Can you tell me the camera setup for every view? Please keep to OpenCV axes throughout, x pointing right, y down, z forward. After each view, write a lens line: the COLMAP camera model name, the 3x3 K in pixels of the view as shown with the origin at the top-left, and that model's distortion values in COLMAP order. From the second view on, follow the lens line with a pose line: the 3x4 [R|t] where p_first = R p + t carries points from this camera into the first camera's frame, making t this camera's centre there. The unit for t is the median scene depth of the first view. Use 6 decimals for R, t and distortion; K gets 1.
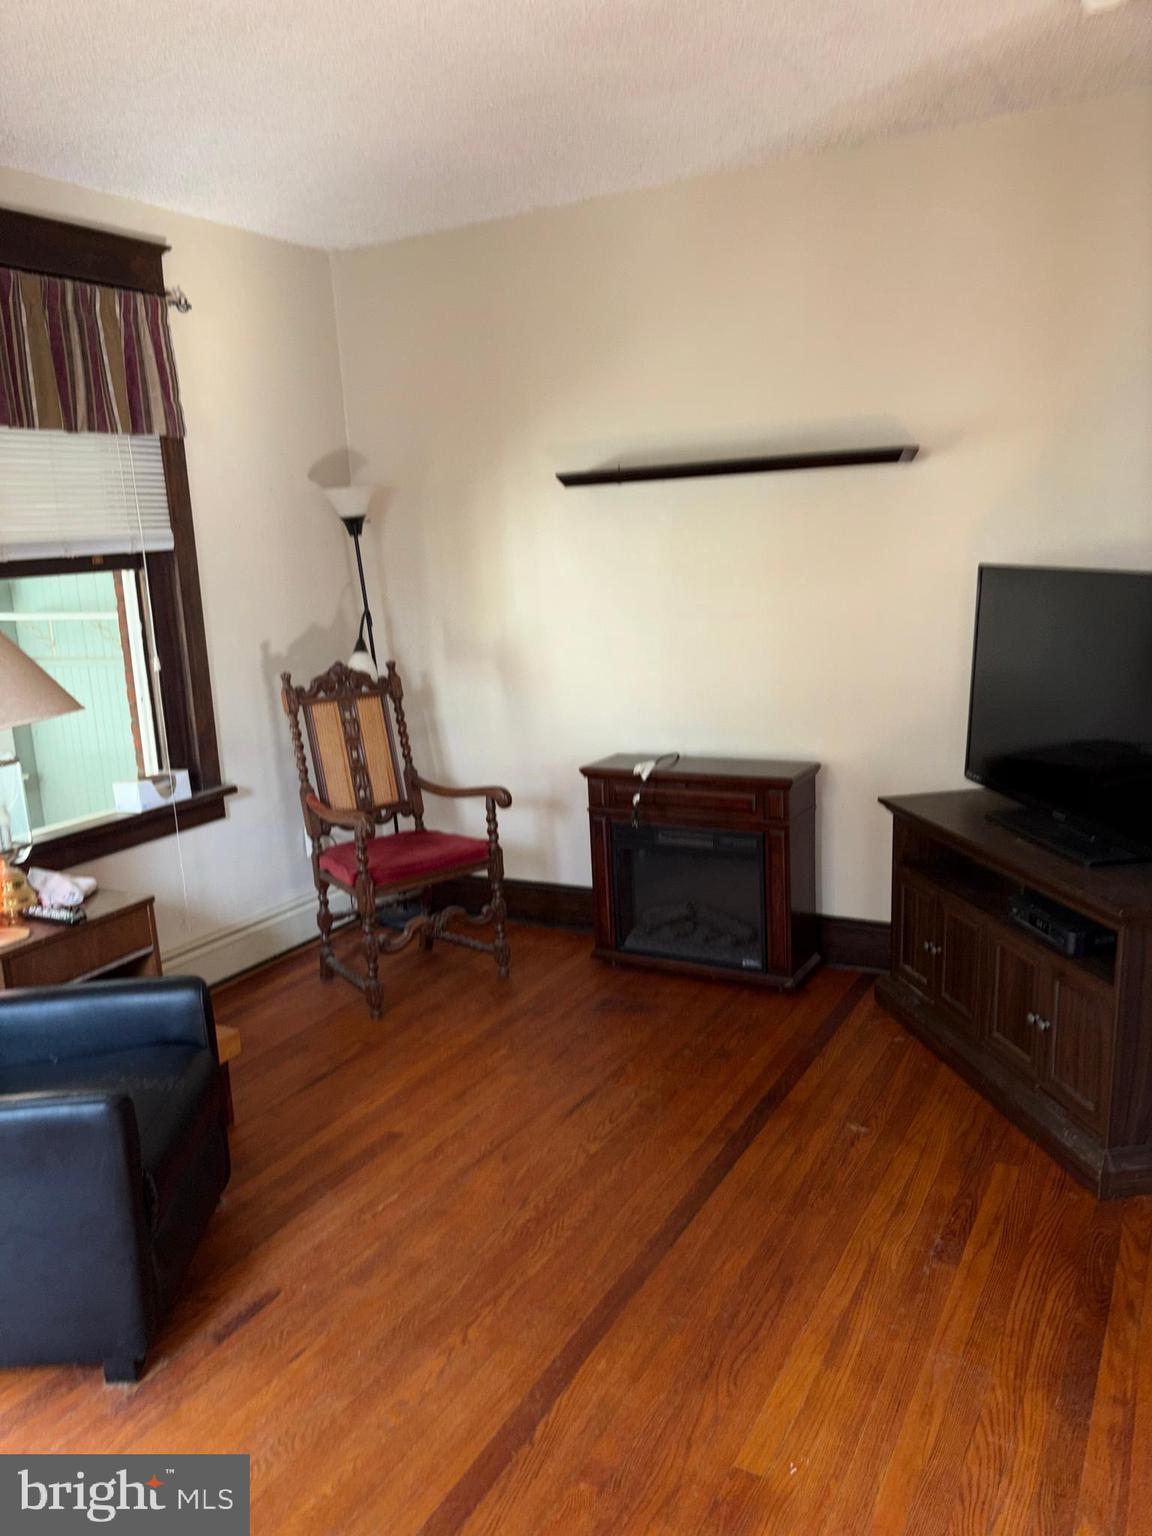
lens RADIAL K [[1155.7, 0, 578.4], [0, 1155.7, 767.8], [0, 0, 1]] dist [0.054132, -0.053136]
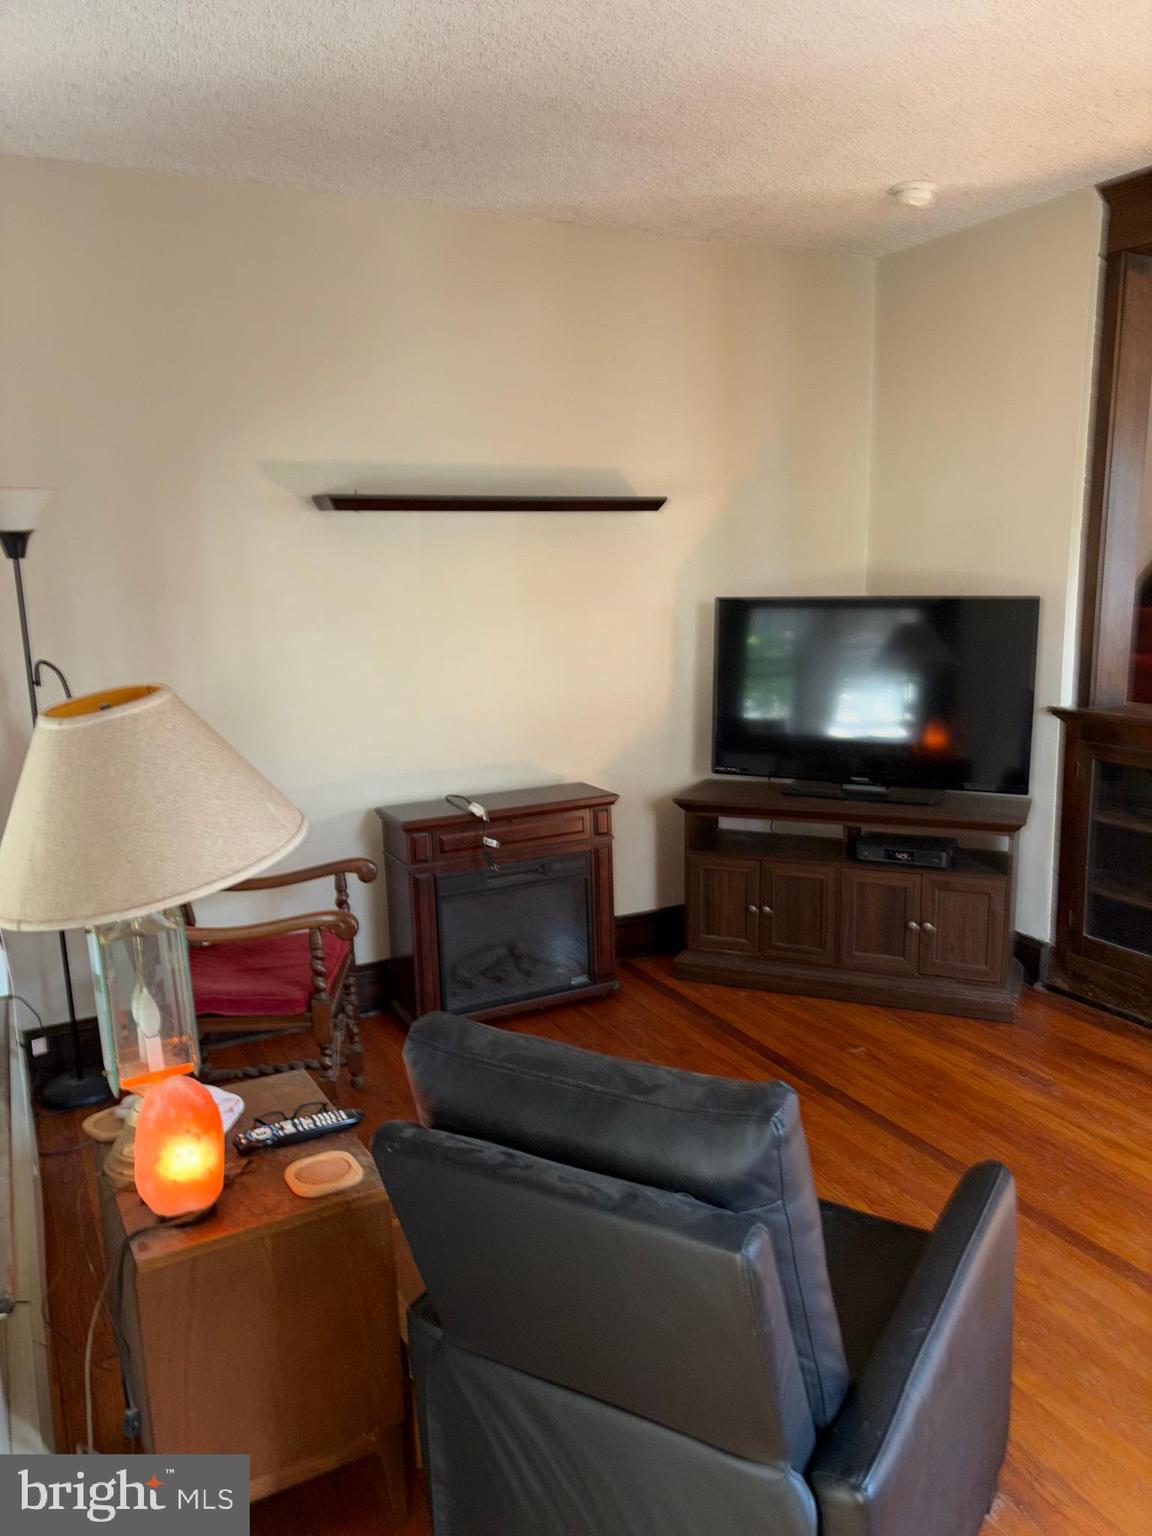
lens RADIAL K [[1155.7, 0, 578.4], [0, 1155.7, 767.8], [0, 0, 1]] dist [0.054132, -0.053136]
pose [[0.559097, -0.112266, 0.821466, -0.757314], [0.157404, 0.987143, 0.027777, -0.052468], [-0.814024, 0.113772, 0.569580, 0.434484]]
